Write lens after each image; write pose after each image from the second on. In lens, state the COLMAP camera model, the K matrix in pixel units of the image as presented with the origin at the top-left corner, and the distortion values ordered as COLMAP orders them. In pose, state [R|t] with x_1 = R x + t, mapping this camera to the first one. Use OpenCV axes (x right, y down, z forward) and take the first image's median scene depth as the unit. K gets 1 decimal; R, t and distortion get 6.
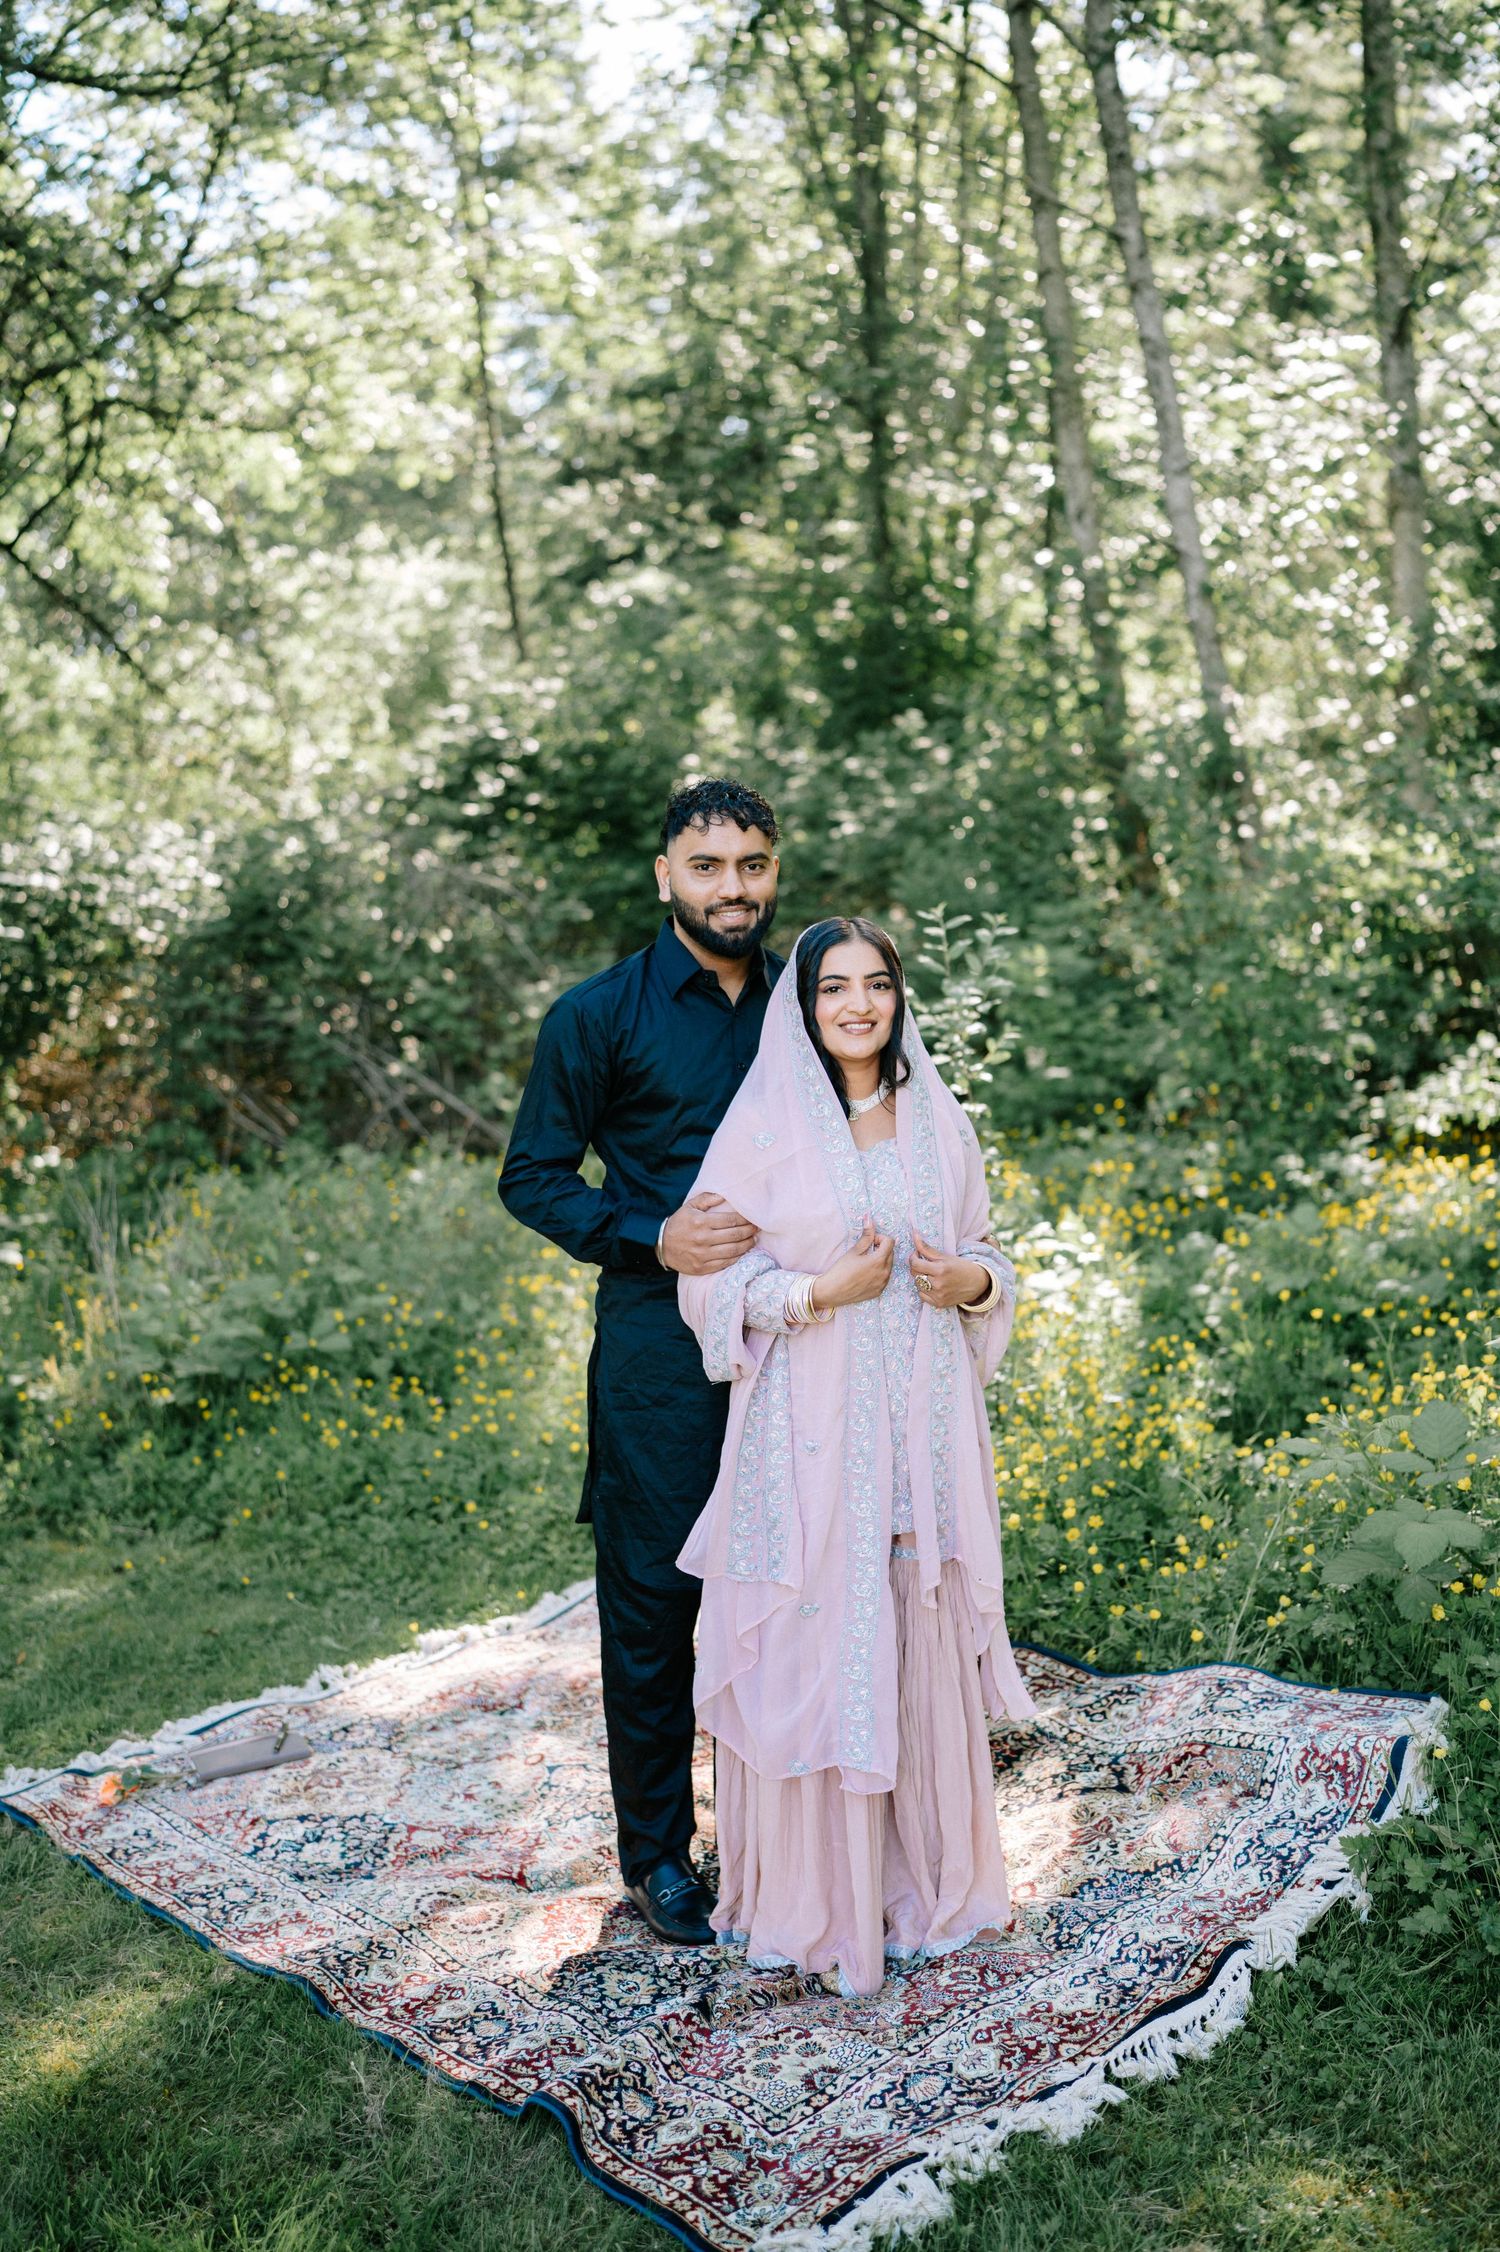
lens RADIAL K [[2269.1, 0, 749.6], [0, 2269.1, 1298.1], [0, 0, 1]] dist [-0.010884, 0.001510]
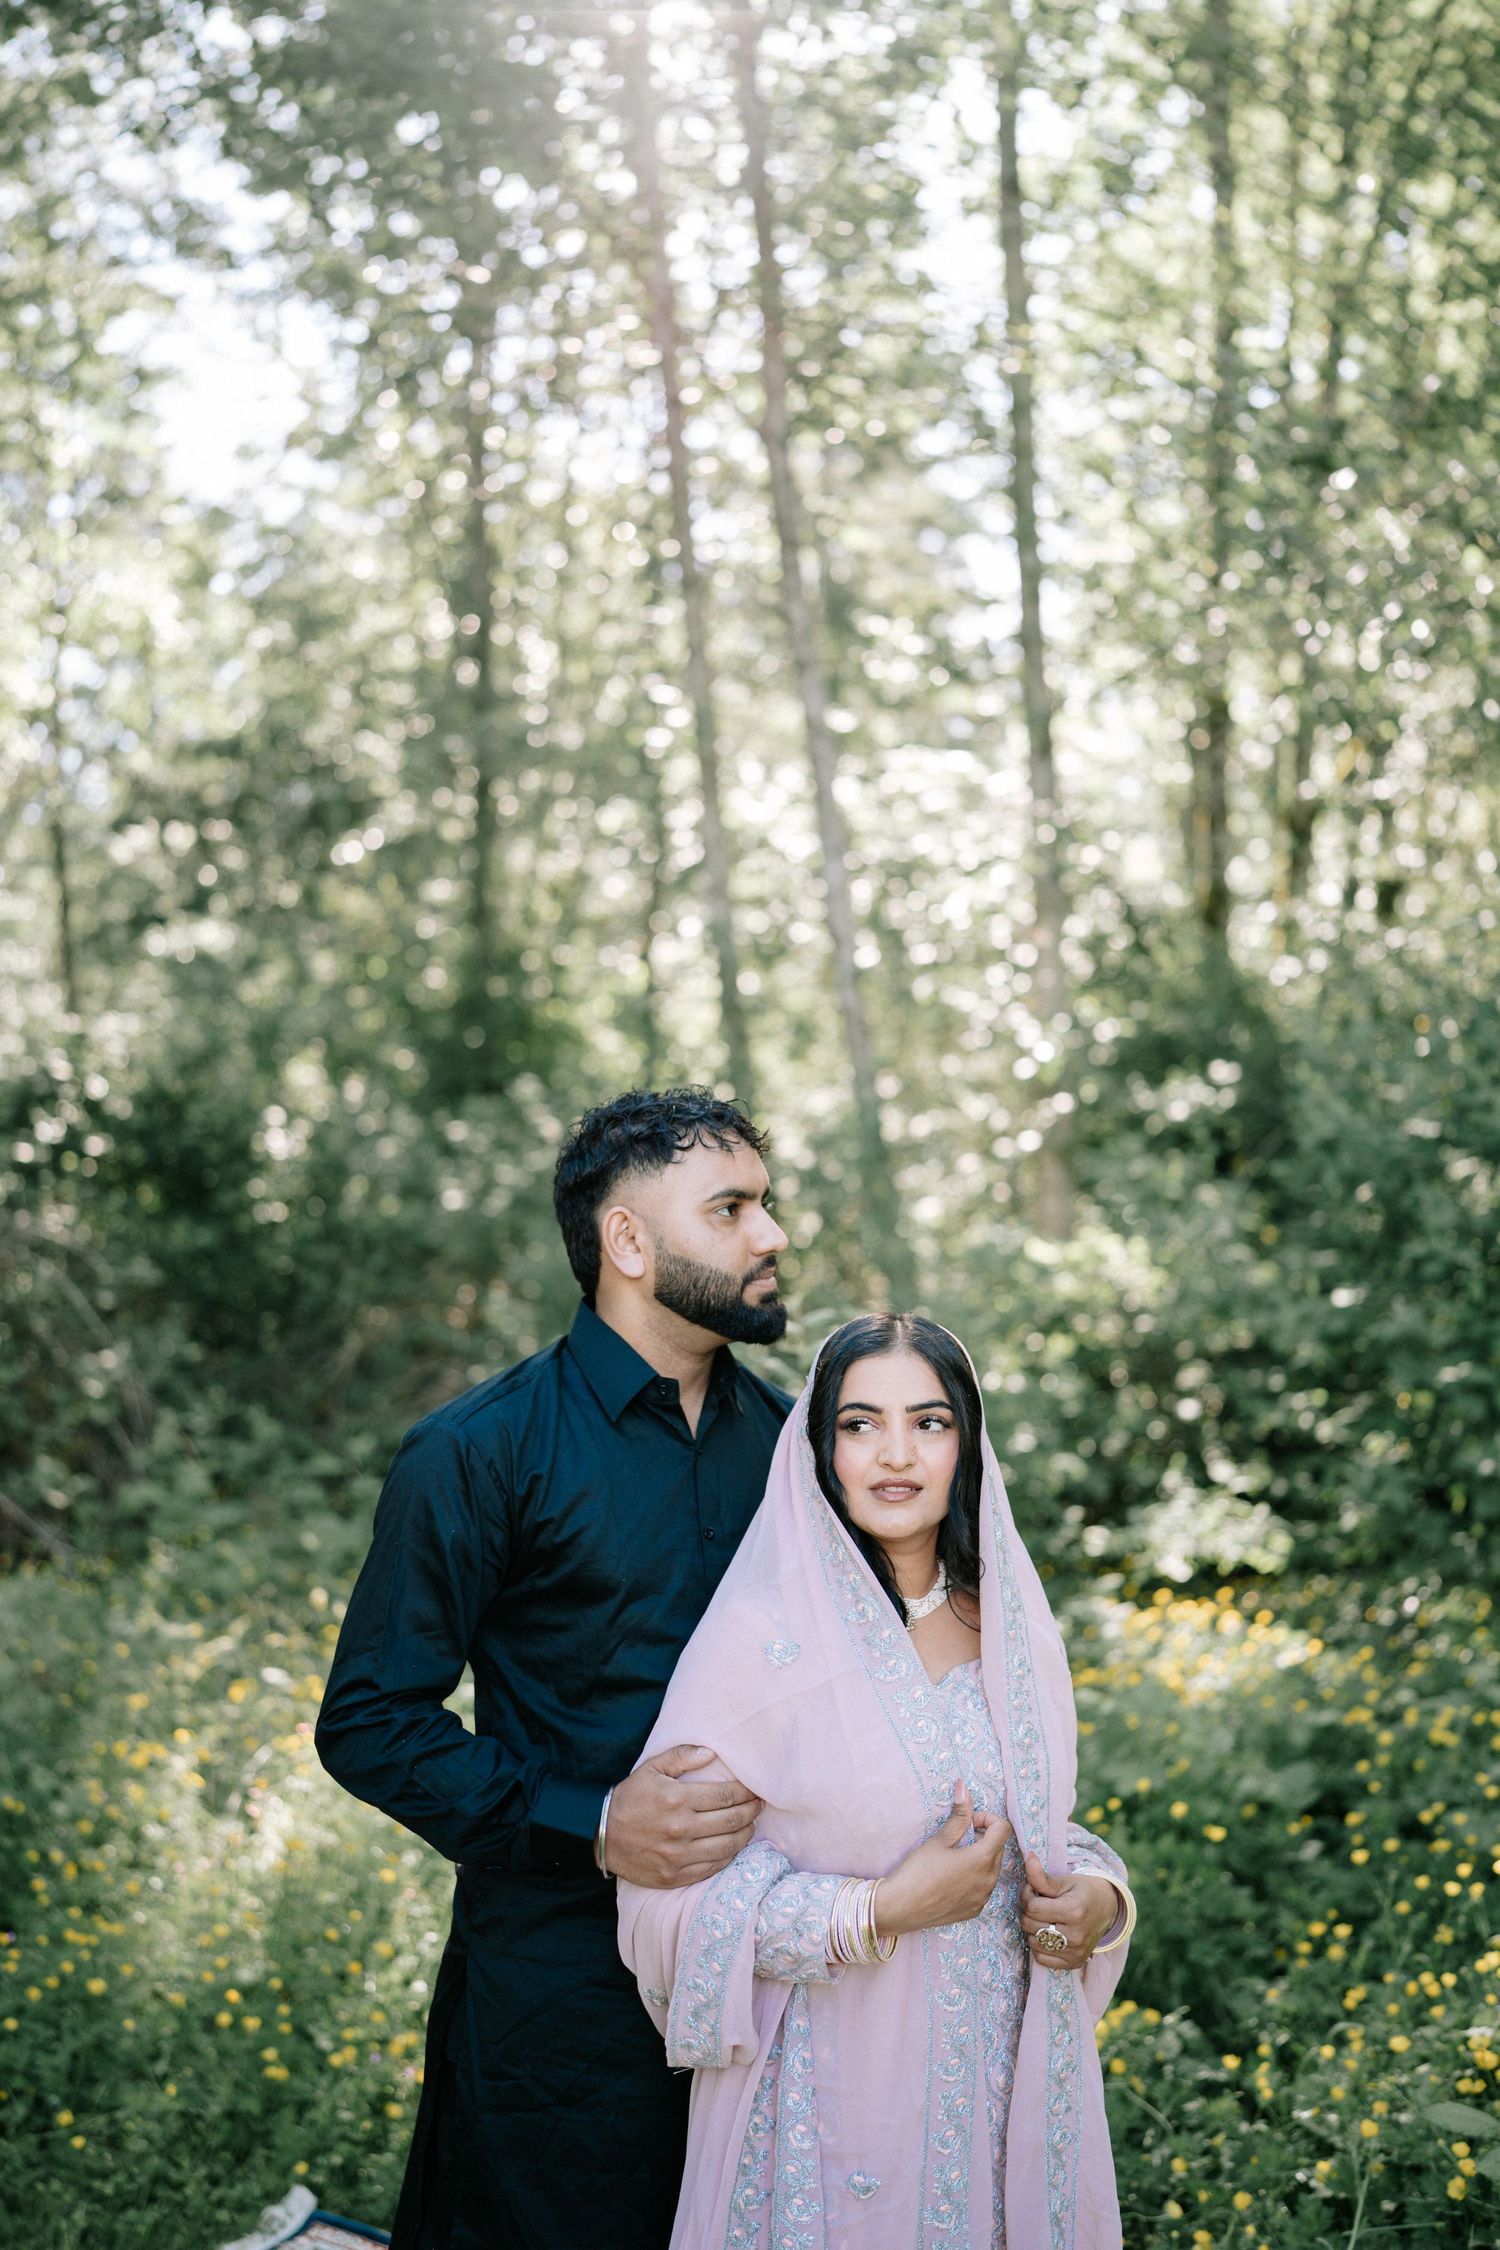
lens RADIAL K [[2319.1, 0, 744.5], [0, 2319.1, 1128.4], [0, 0, 1]] dist [-0.054983, 0.275780]
pose [[0.976645, 0.066117, 0.204432, -0.059731], [-0.015824, 0.971026, -0.238451, -0.024860], [-0.214274, 0.229647, 0.949394, 0.146184]]
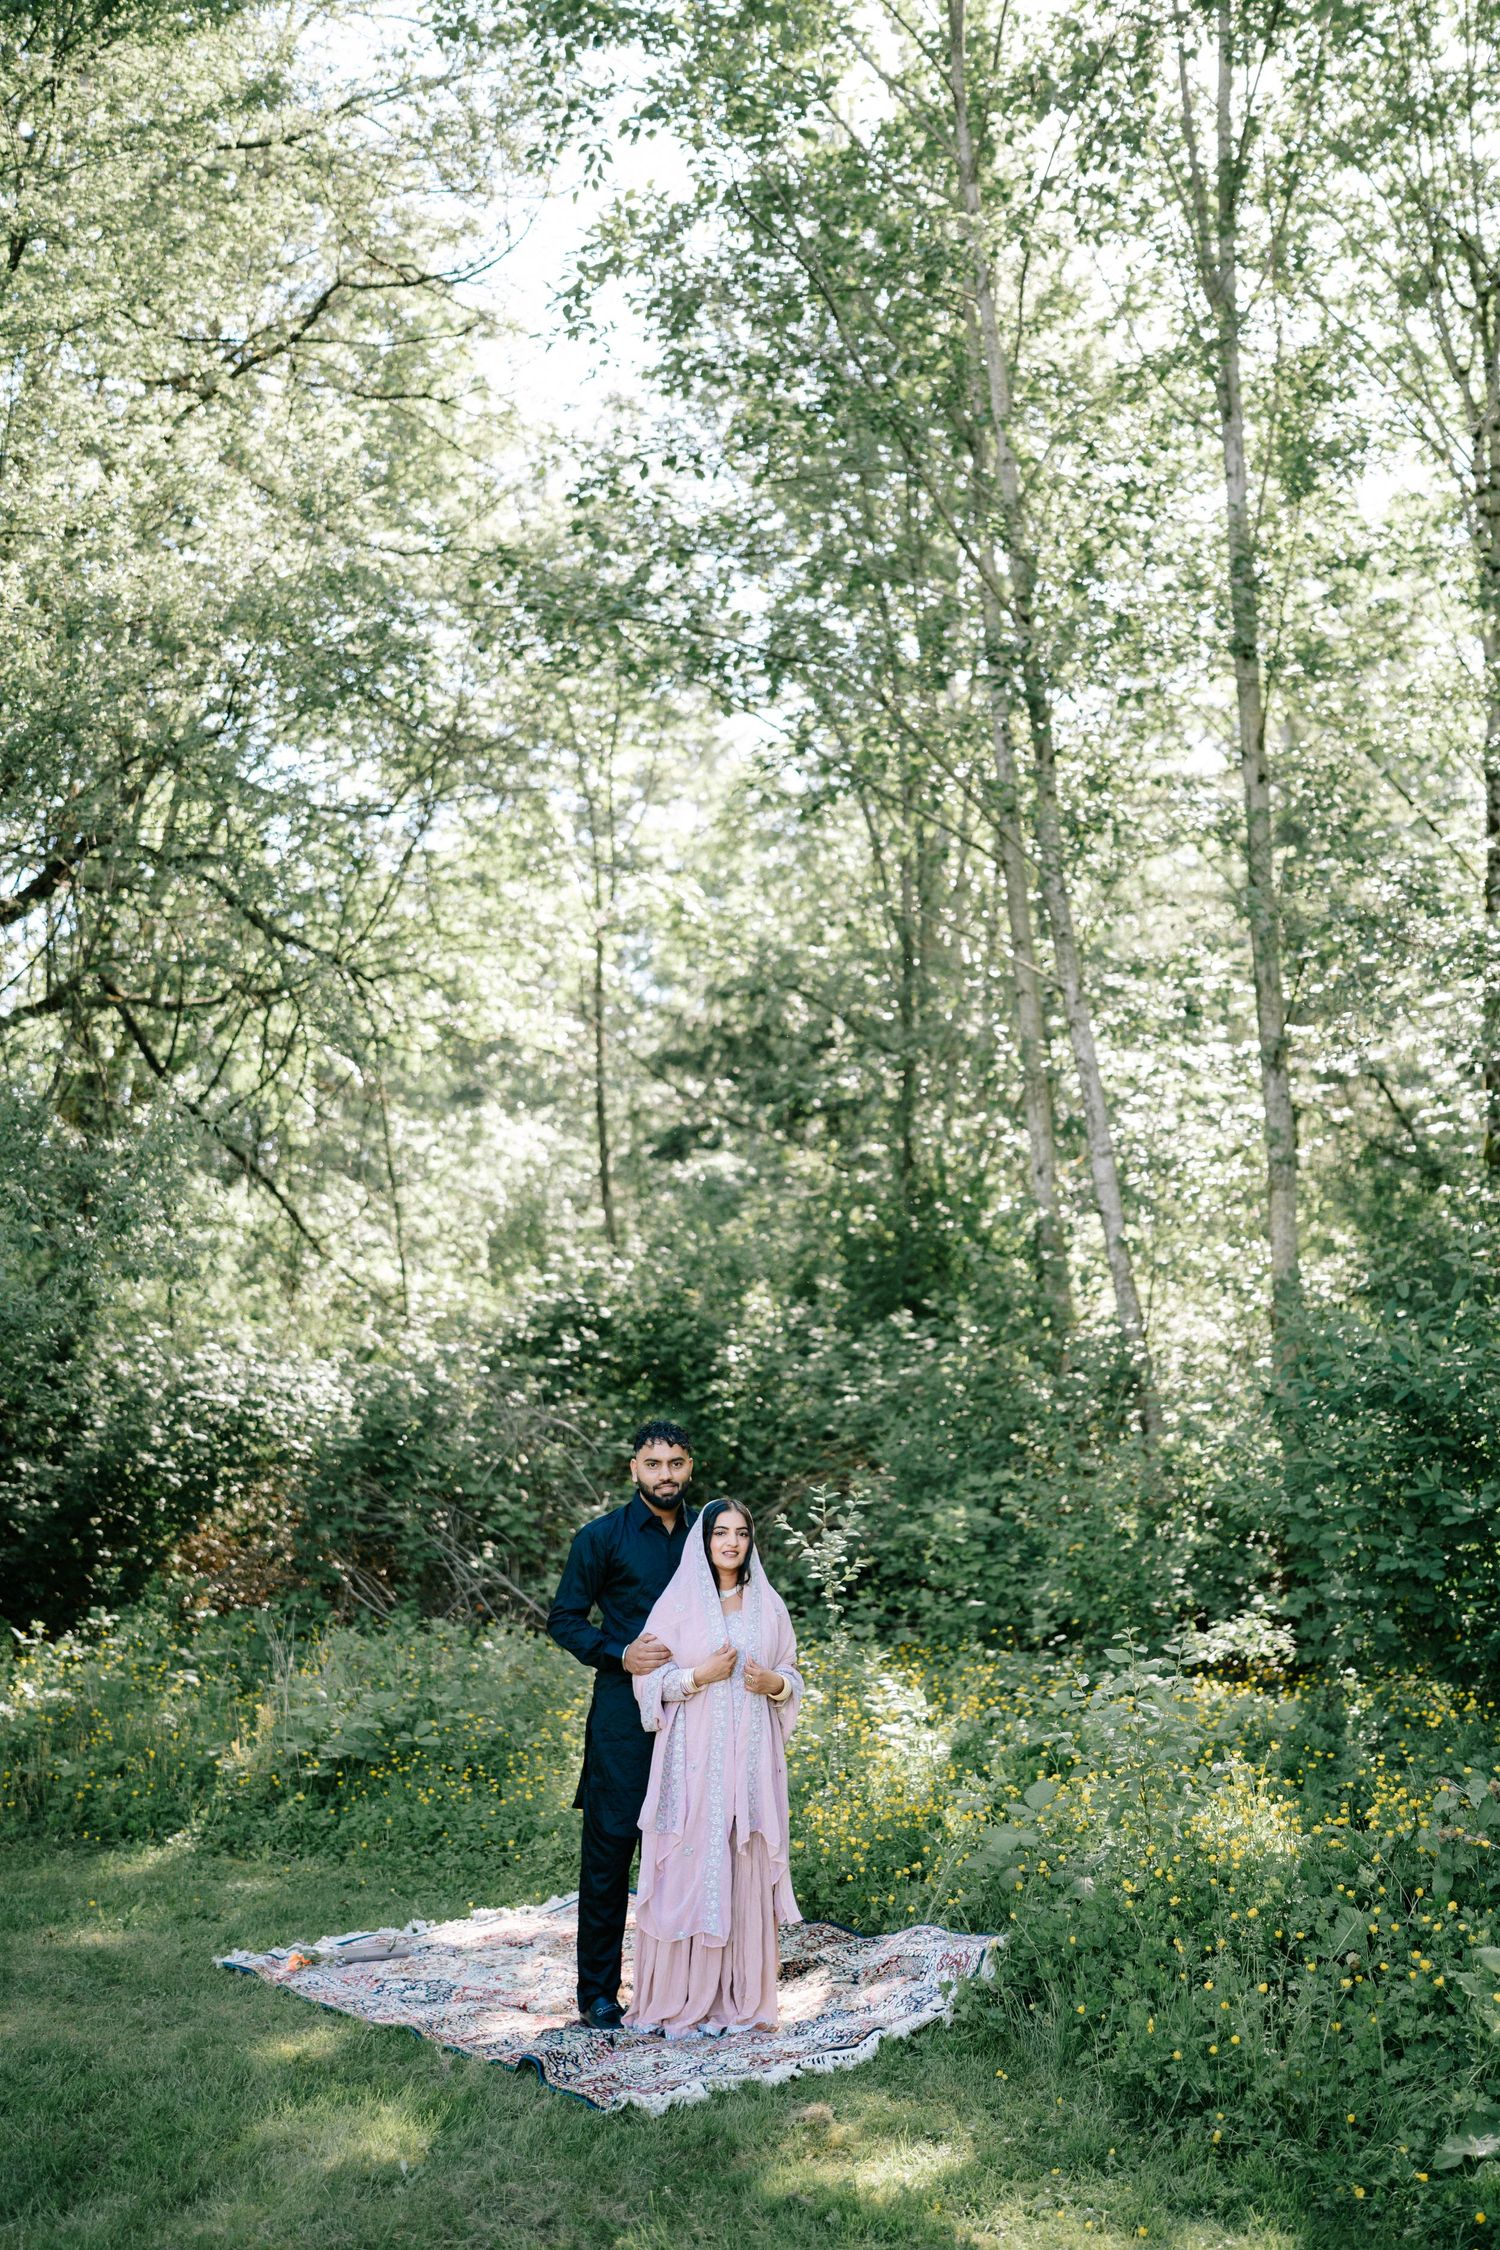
lens RADIAL K [[2306.6, 0, 618.7], [0, 2306.6, 1128.3], [0, 0, 1]] dist [-0.027292, -0.005845]
pose [[0.993667, 0.056308, -0.097236, 0.054566], [-0.082326, 0.953792, -0.288970, 0.051670], [0.076472, 0.295146, 0.952387, -0.460294]]
